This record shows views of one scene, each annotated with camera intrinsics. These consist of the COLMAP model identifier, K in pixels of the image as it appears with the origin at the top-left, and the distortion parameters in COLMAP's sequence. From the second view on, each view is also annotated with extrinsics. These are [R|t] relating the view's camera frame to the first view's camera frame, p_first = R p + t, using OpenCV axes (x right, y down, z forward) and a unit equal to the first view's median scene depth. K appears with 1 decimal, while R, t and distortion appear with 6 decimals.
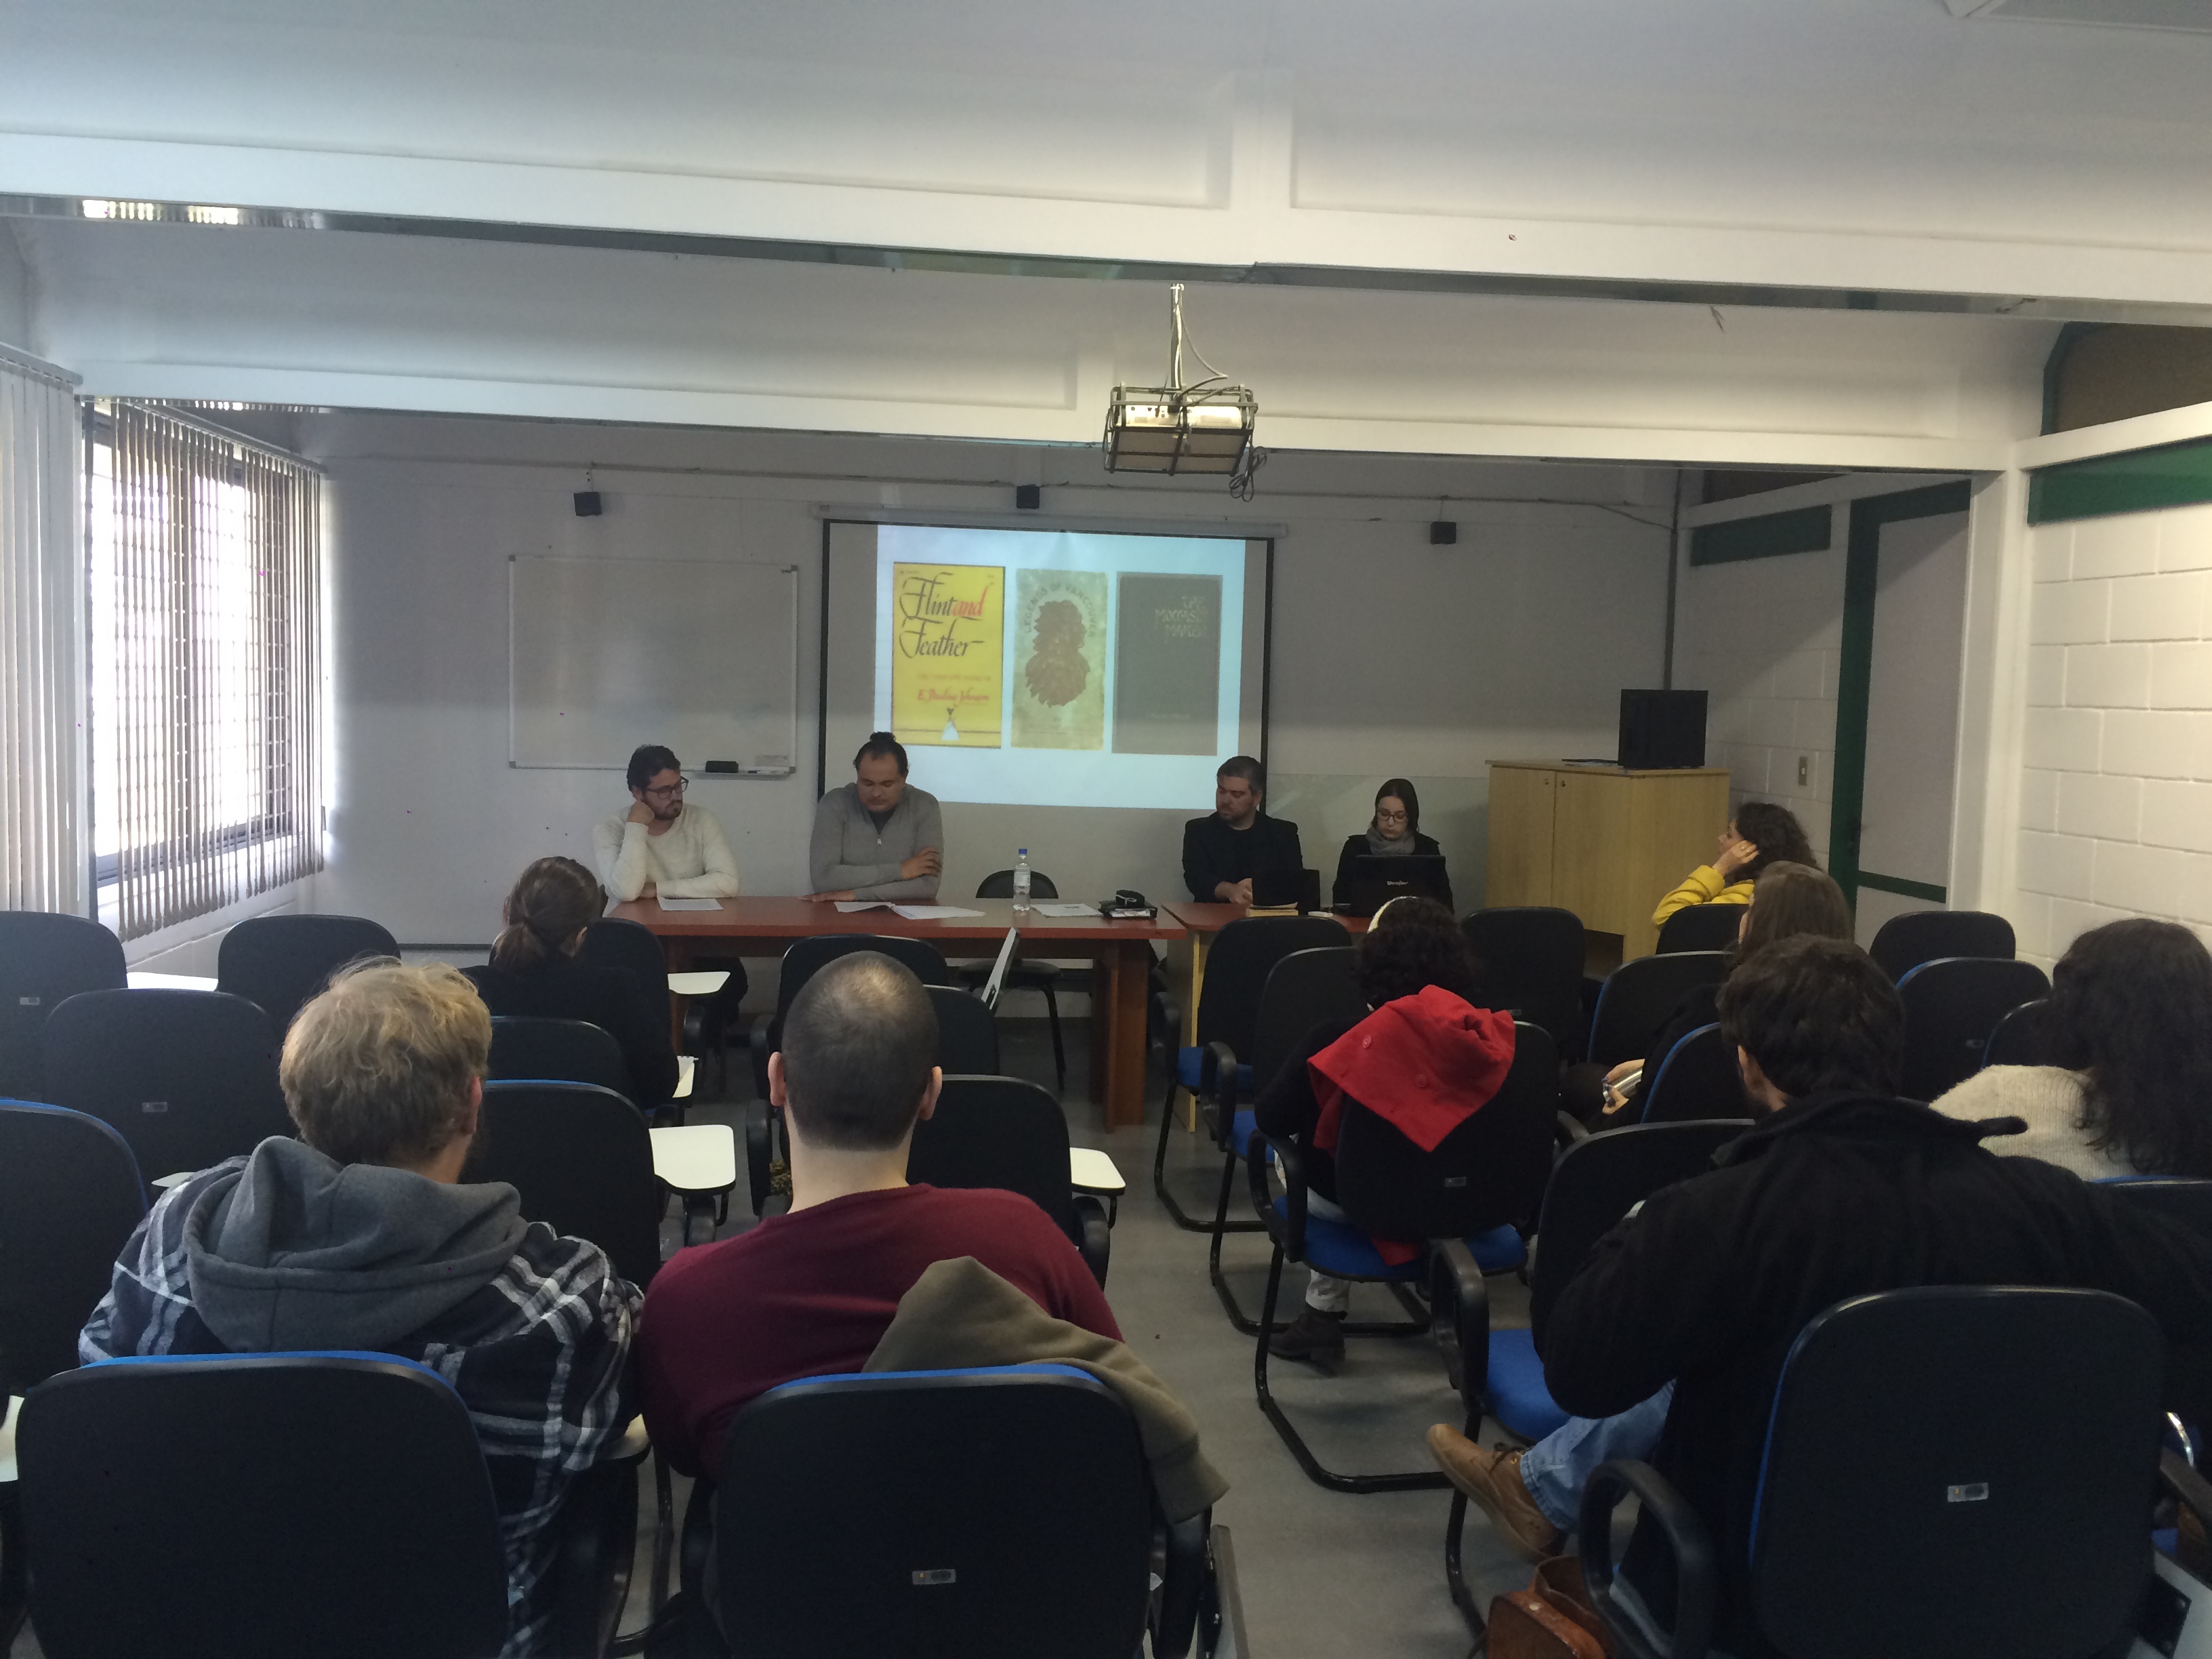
lens RADIAL K [[1900.0, 0, 1106.0], [0, 1900.0, 829.5], [0, 0, 1]] dist [0.089512, -0.053824]
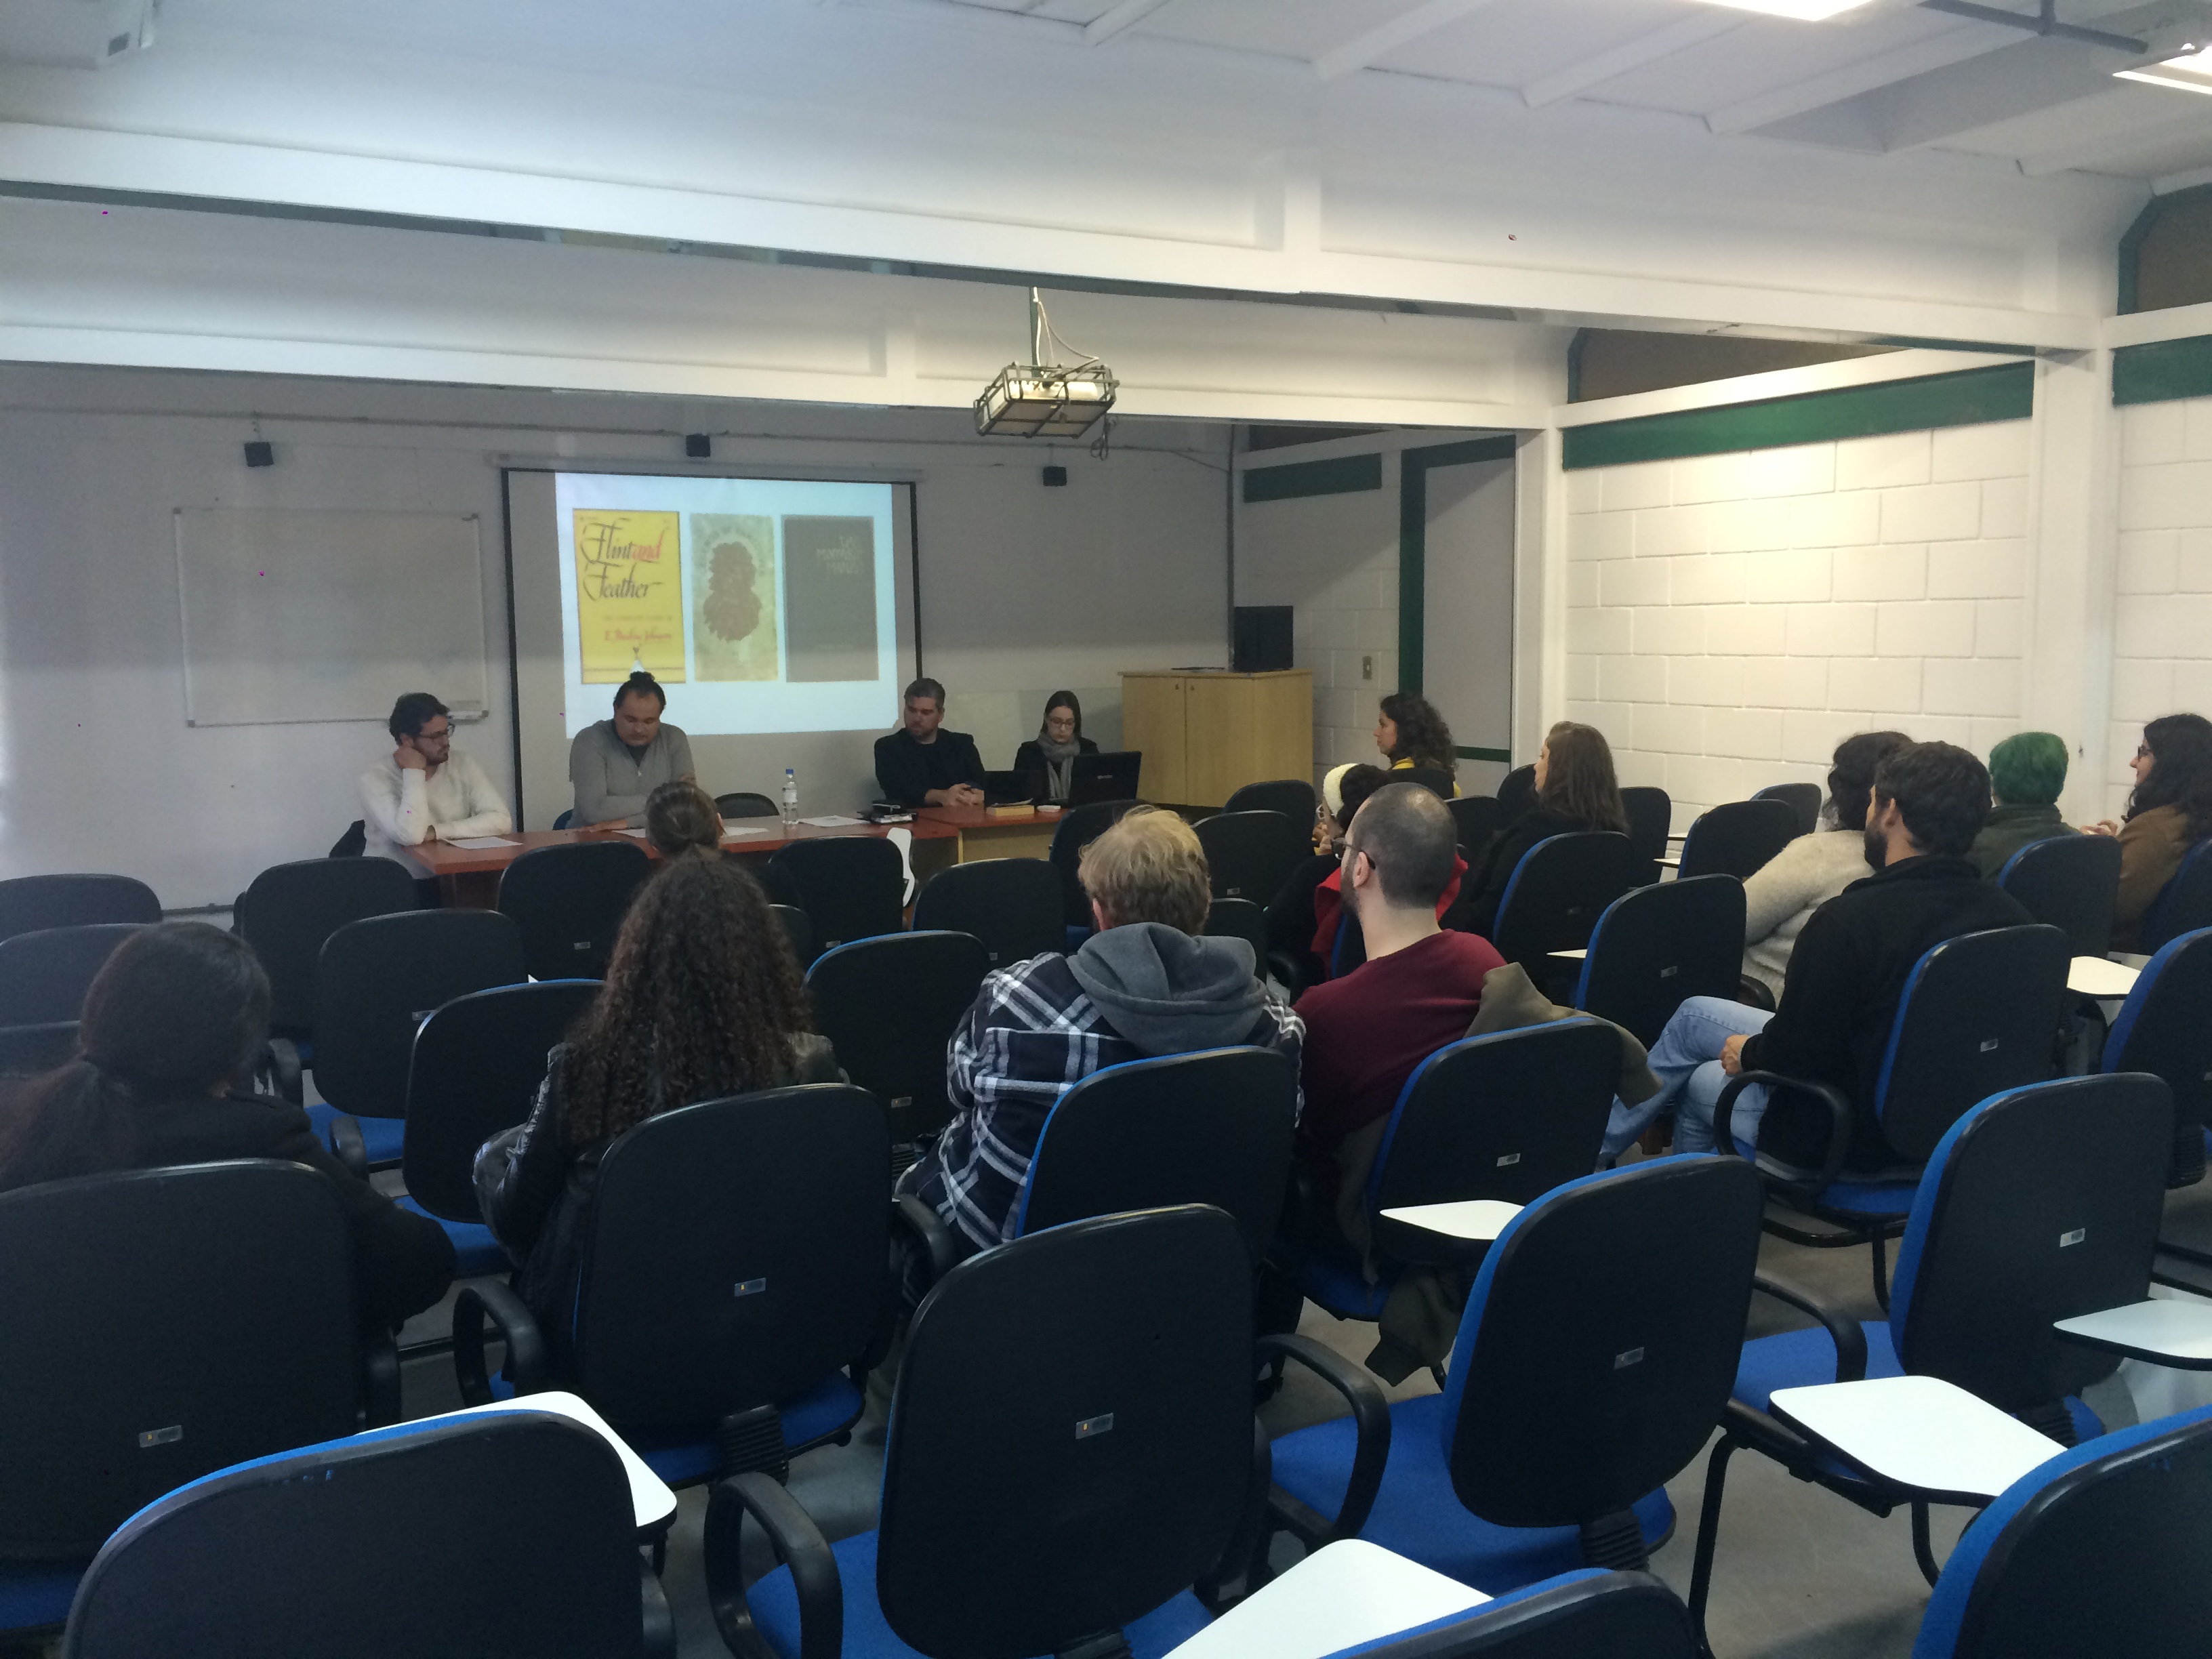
lens RADIAL K [[1900.0, 0, 1106.0], [0, 1900.0, 829.5], [0, 0, 1]] dist [0.089512, -0.053824]
pose [[0.929307, -0.079247, 0.360707, -0.235688], [0.066160, 0.996629, 0.048508, 0.002978], [-0.363335, -0.021215, 0.931417, -0.088760]]
